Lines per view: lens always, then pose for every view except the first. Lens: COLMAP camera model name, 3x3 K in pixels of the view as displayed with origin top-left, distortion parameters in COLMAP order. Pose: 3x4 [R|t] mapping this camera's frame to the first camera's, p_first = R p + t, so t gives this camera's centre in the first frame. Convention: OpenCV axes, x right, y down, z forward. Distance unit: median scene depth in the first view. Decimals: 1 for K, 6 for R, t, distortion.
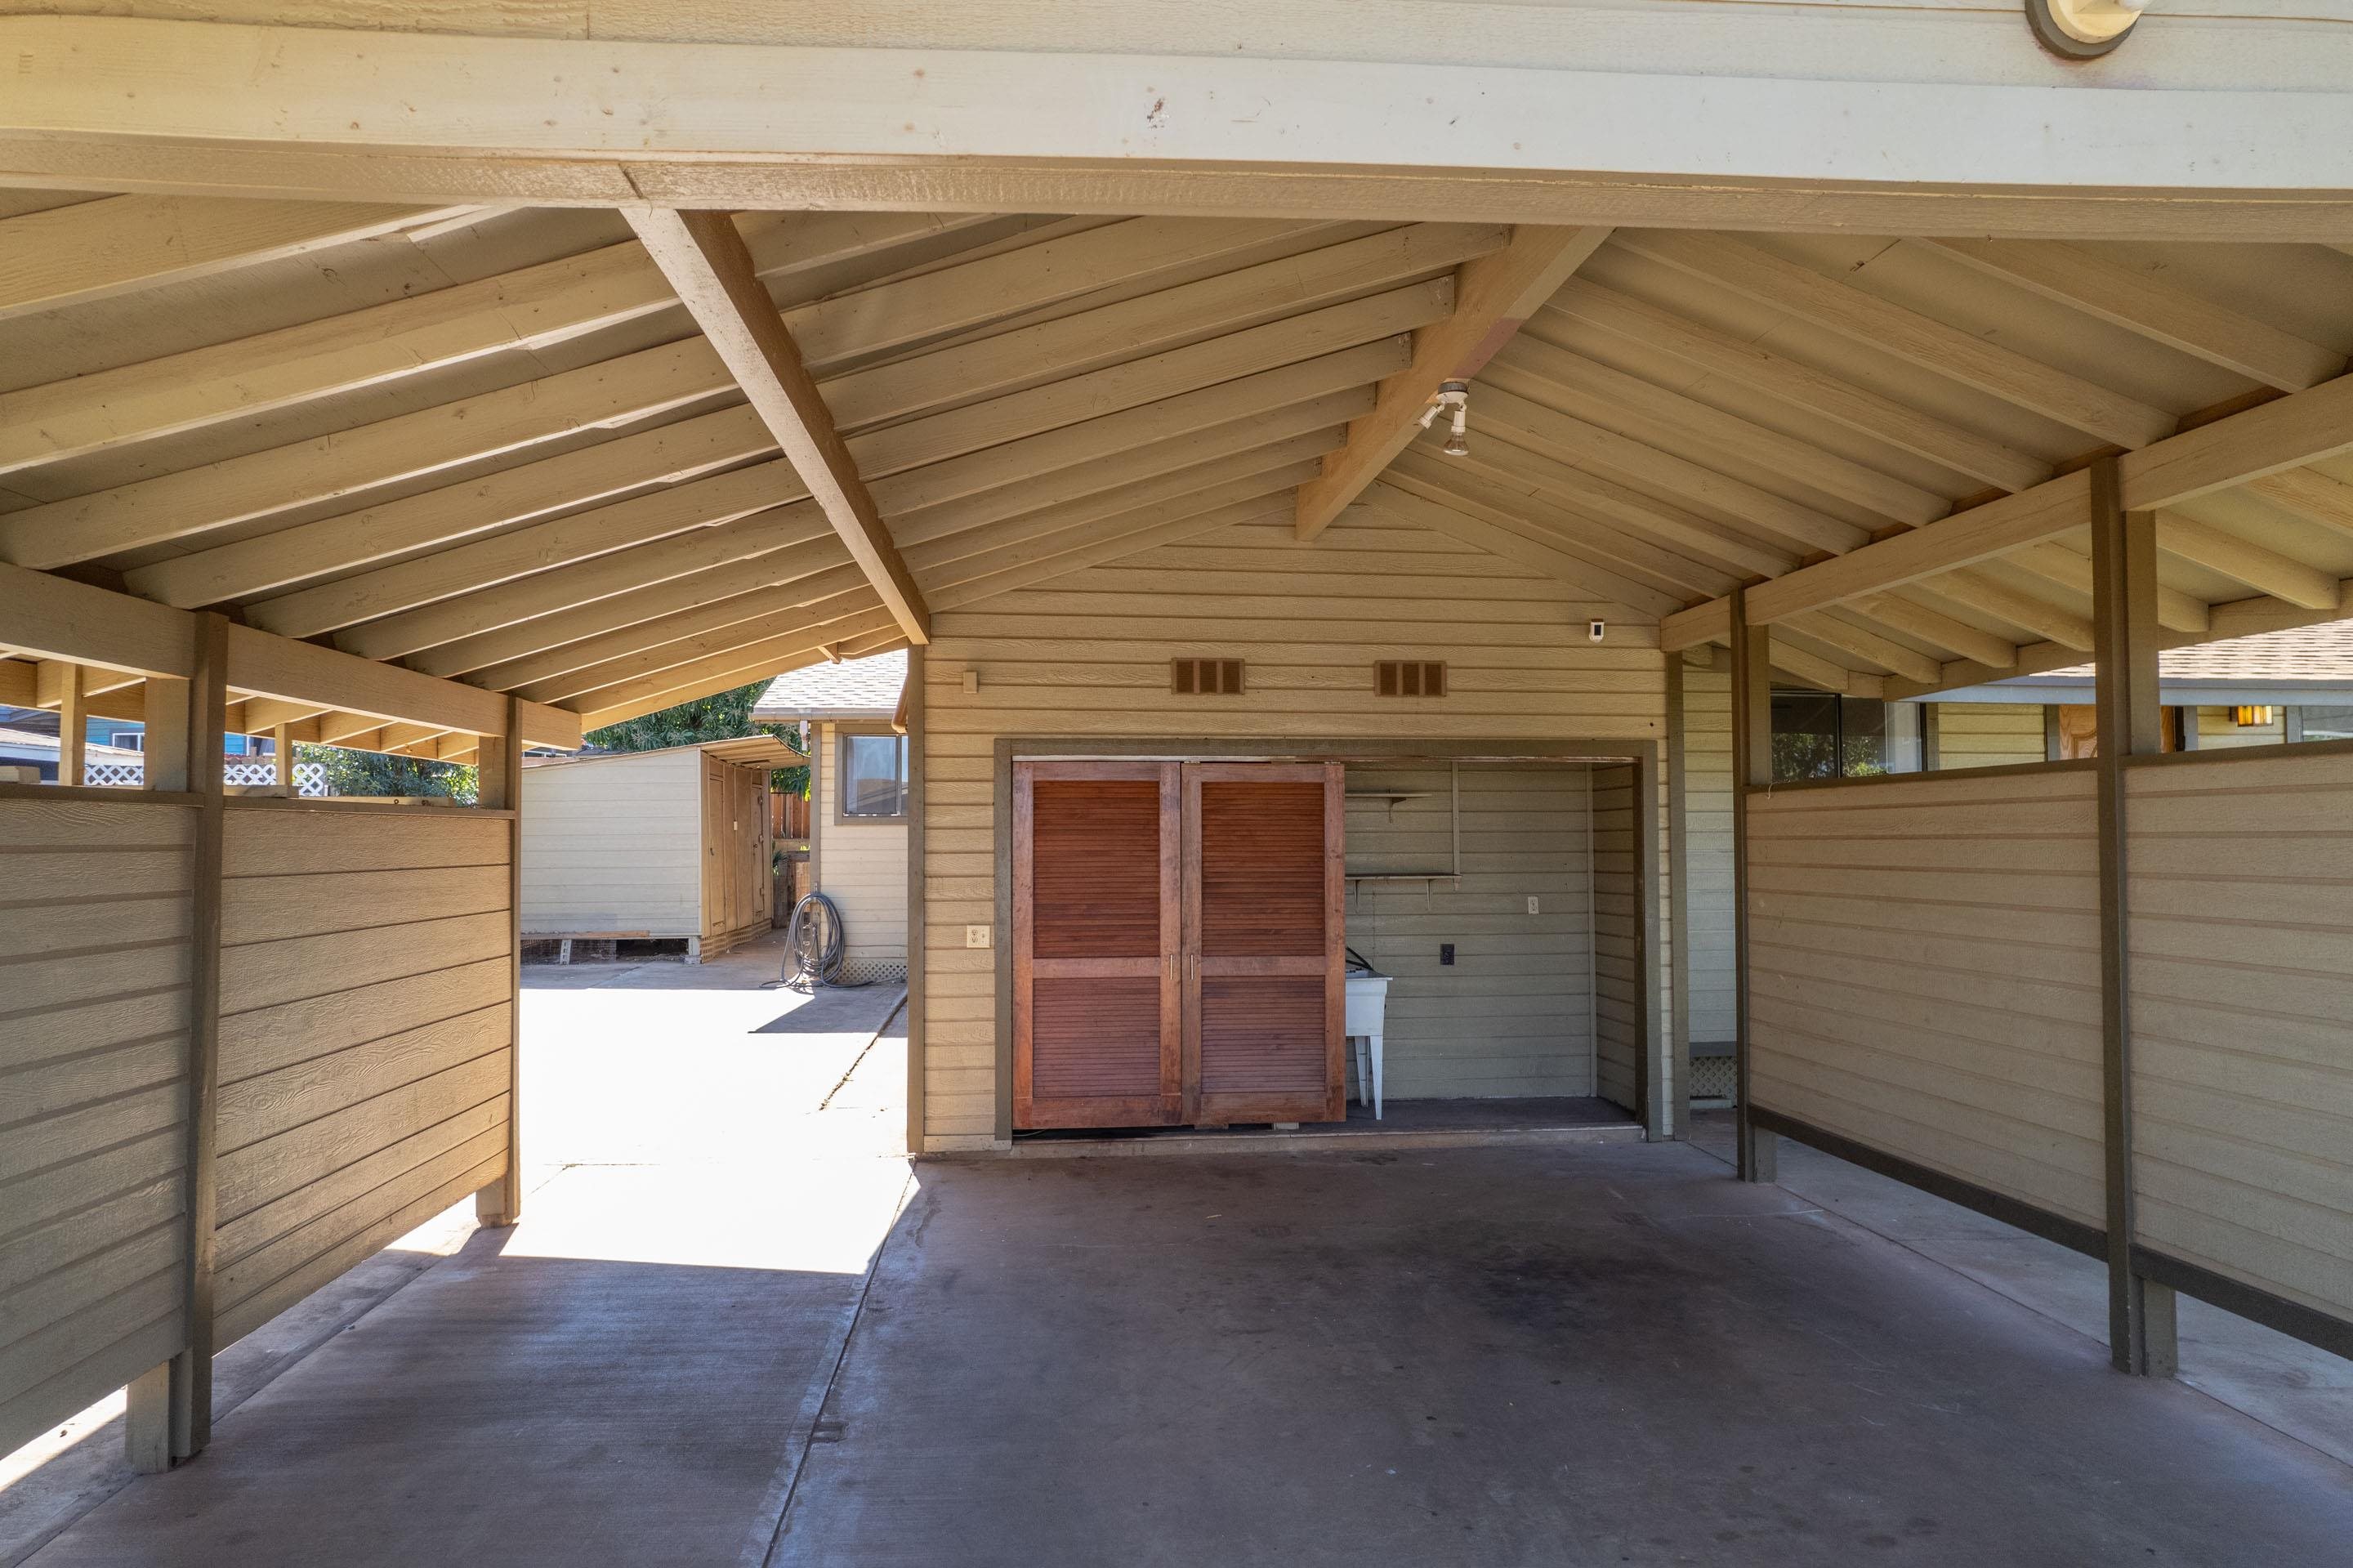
lens RADIAL K [[1517.4, 0, 1195.7], [0, 1517.4, 797.2], [0, 0, 1]] dist [-0.070277, 0.063186]
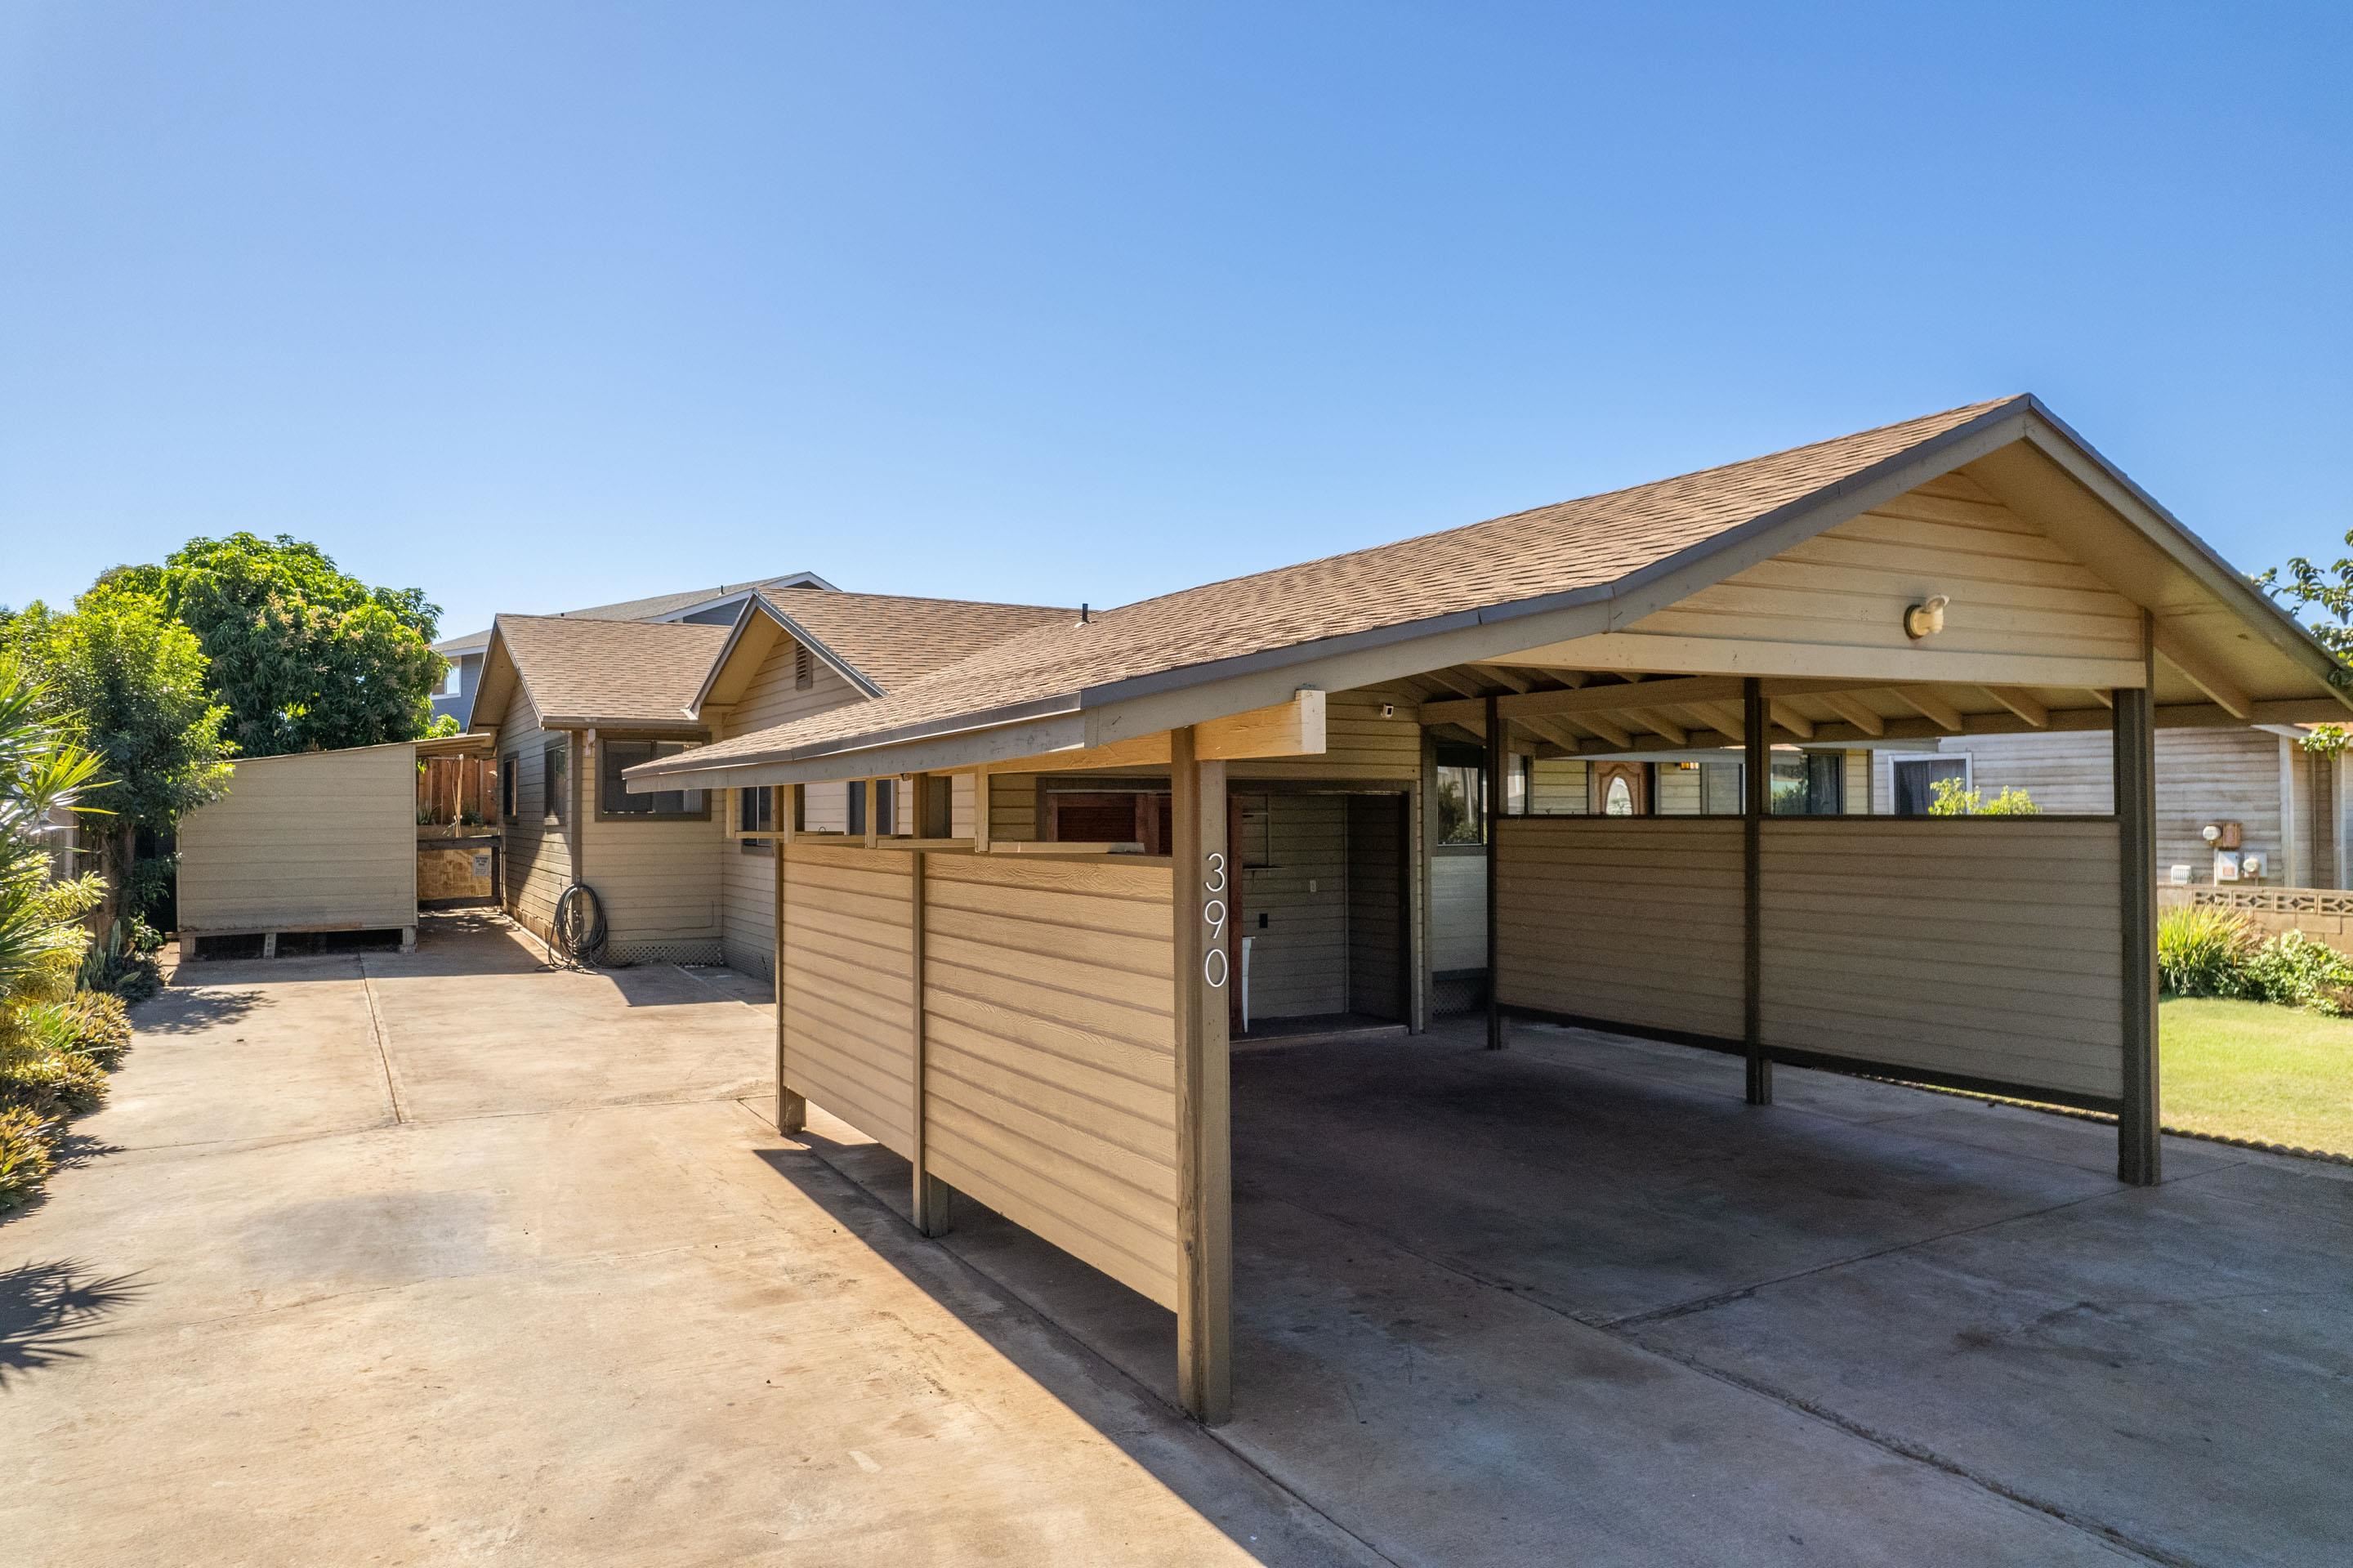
lens RADIAL K [[1517.4, 0, 1195.7], [0, 1517.4, 797.2], [0, 0, 1]] dist [-0.070277, 0.063186]
pose [[0.908254, 0.005181, 0.418388, -0.599737], [-0.013214, 0.999780, 0.016306, -0.046149], [-0.418211, -0.020339, 0.908122, -0.363107]]
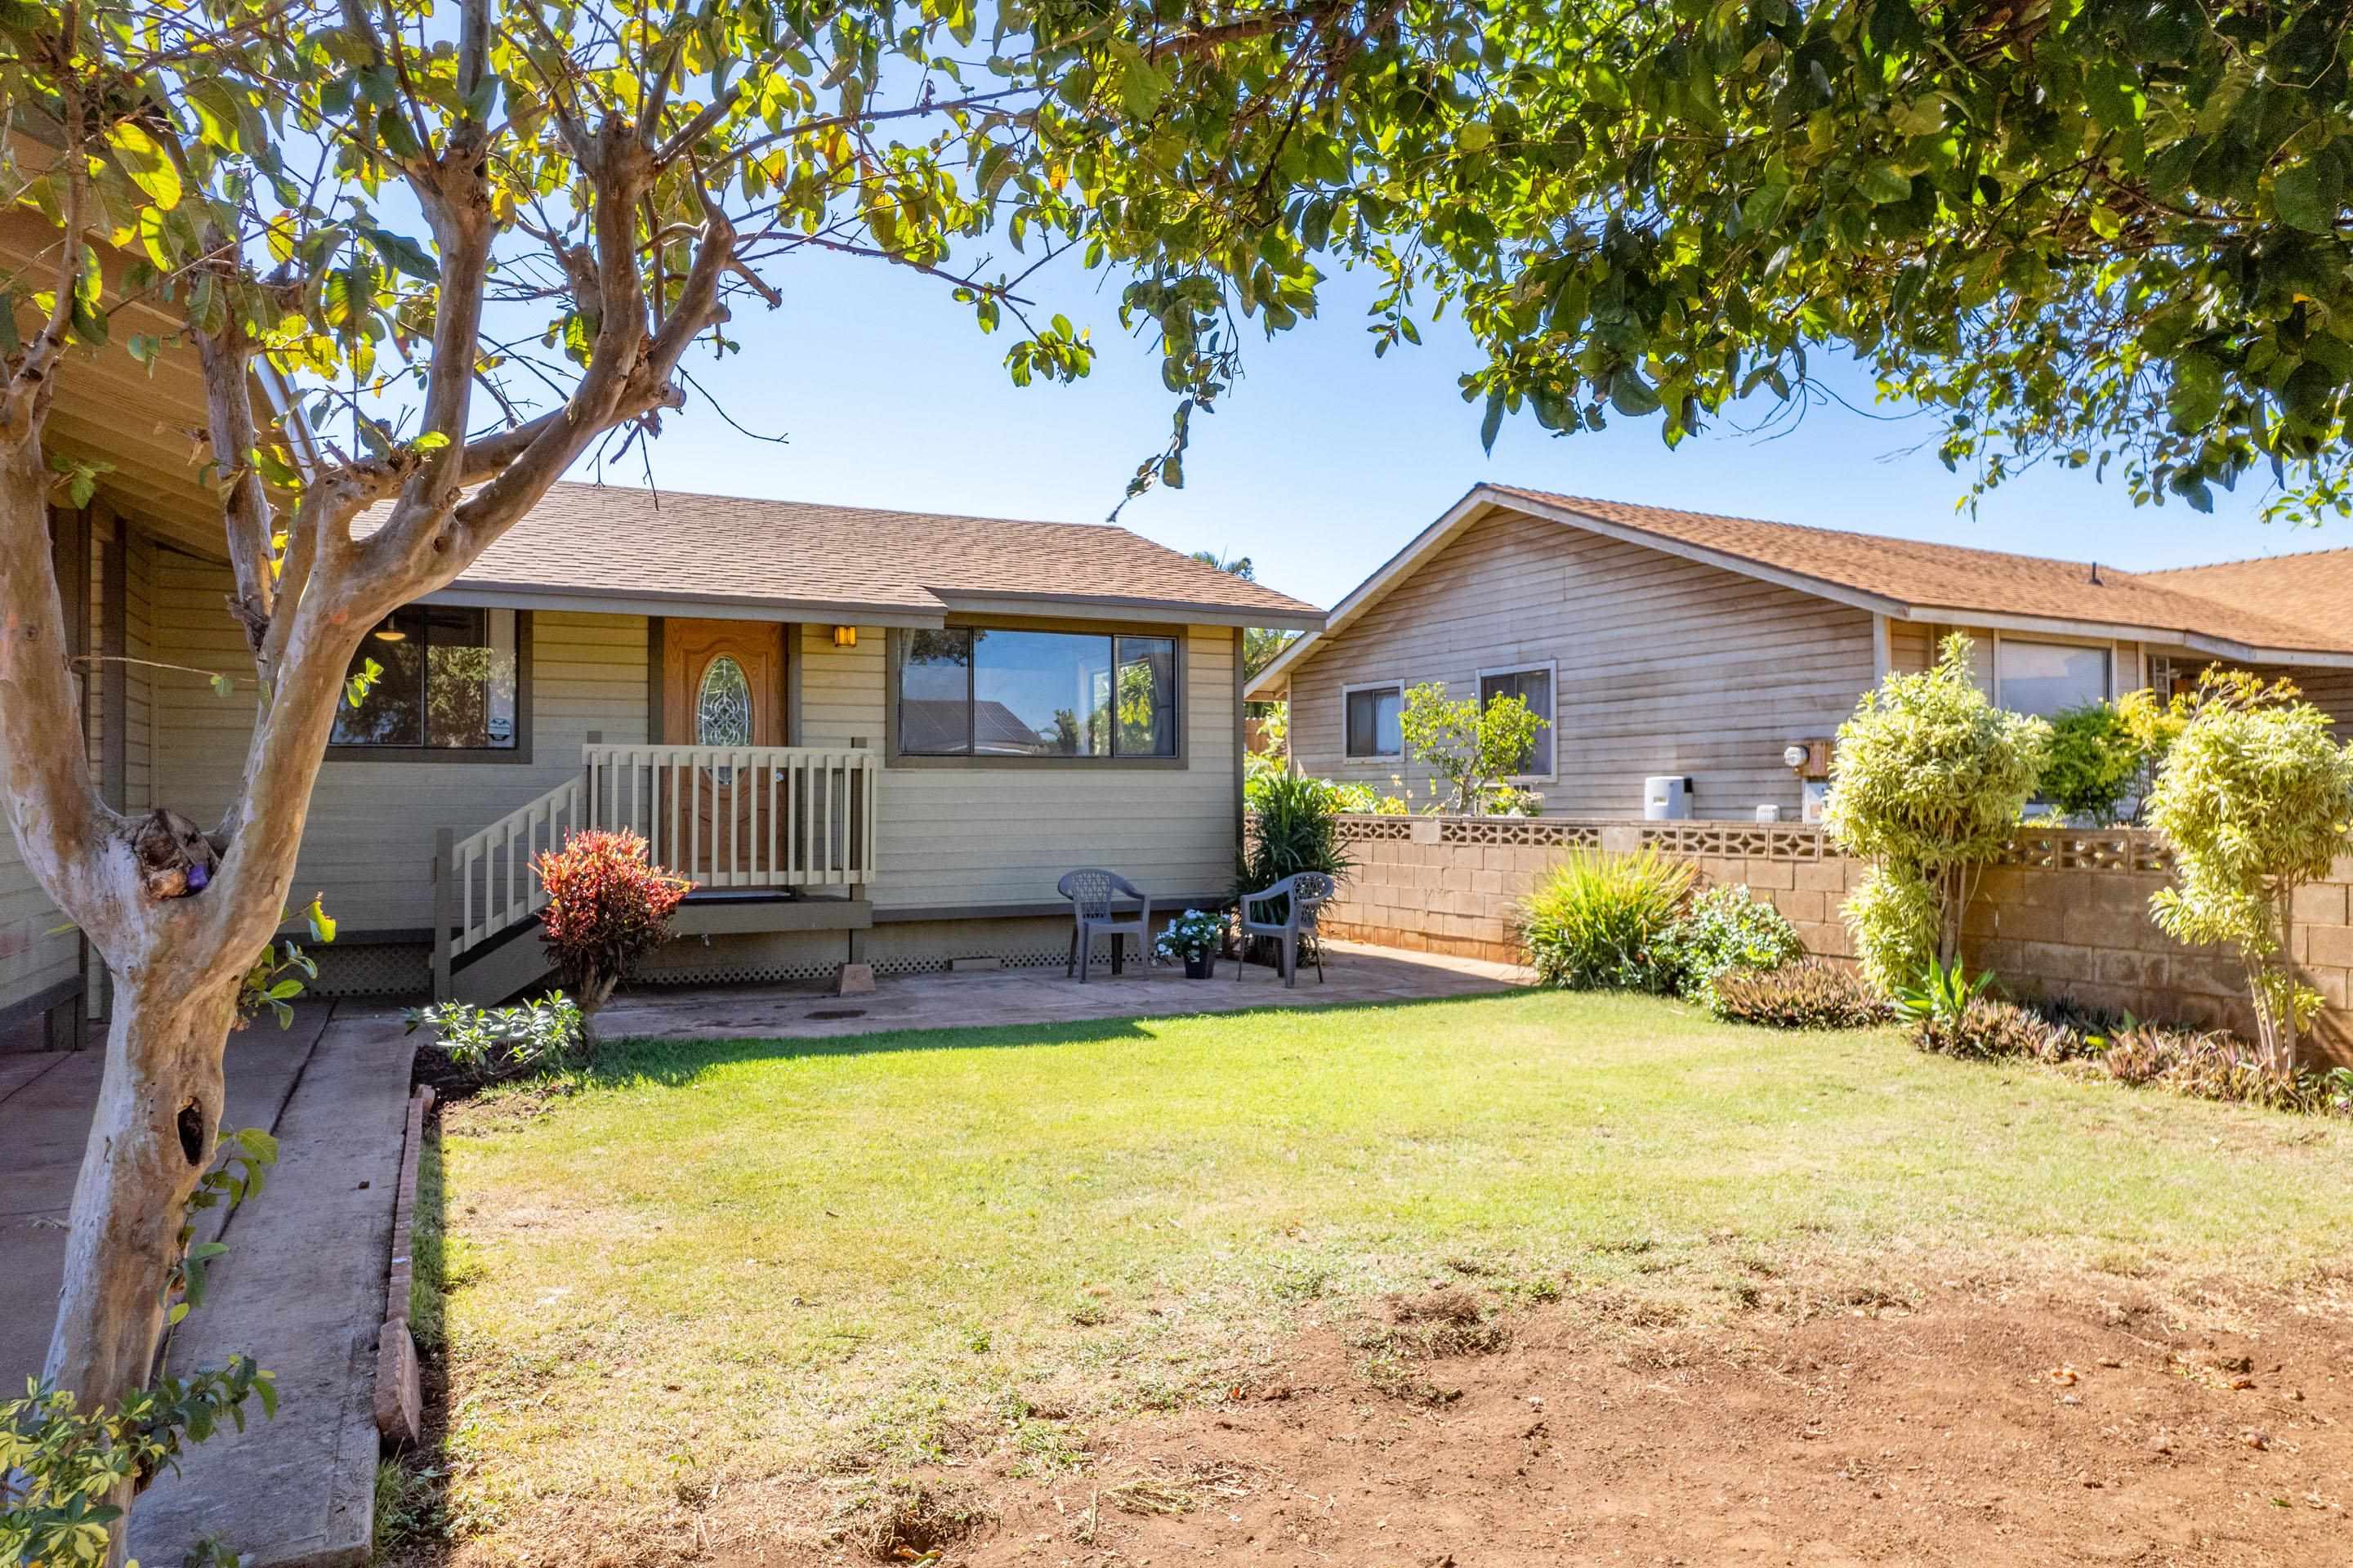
lens RADIAL K [[1517.4, 0, 1195.7], [0, 1517.4, 797.2], [0, 0, 1]] dist [-0.070277, 0.063186]
pose [[0.936236, 0.002960, 0.351361, 0.683120], [-0.010661, 0.999743, 0.019984, 0.048968], [-0.351211, -0.022455, 0.936027, -0.207533]]
